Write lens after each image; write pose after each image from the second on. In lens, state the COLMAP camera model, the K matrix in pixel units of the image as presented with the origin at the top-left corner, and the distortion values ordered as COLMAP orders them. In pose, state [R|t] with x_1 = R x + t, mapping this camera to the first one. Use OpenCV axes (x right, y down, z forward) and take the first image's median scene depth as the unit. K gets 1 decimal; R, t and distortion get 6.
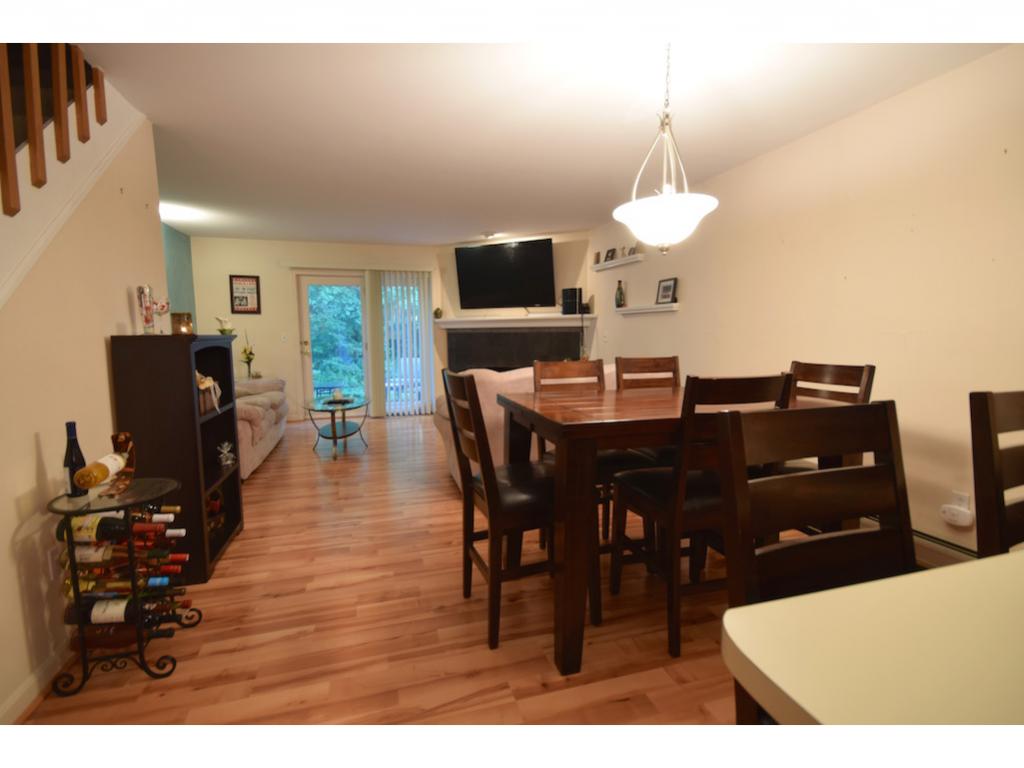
lens RADIAL K [[494.3, 0, 510.6], [0, 494.3, 382.5], [0, 0, 1]] dist [0.010175, -0.000211]
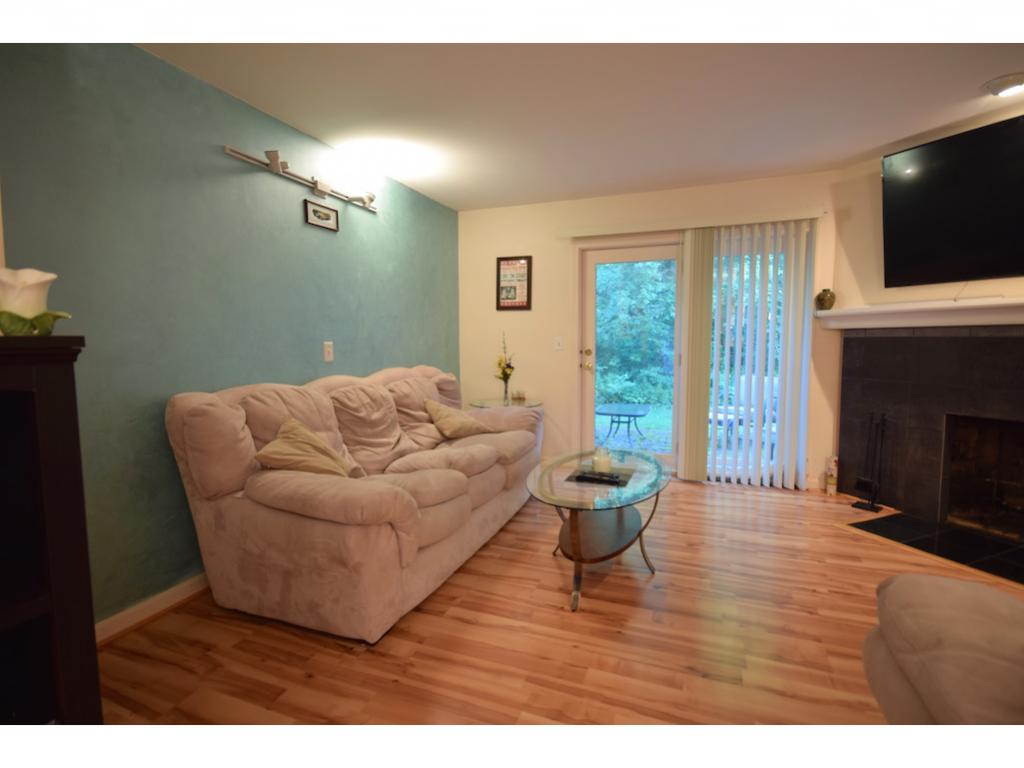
lens RADIAL K [[494.3, 0, 510.6], [0, 494.3, 382.5], [0, 0, 1]] dist [0.010175, -0.000211]
pose [[0.796563, 0.058066, -0.601760, -0.092925], [-0.065281, 0.997818, 0.009869, -0.038188], [0.601020, 0.031423, 0.798616, 0.400859]]
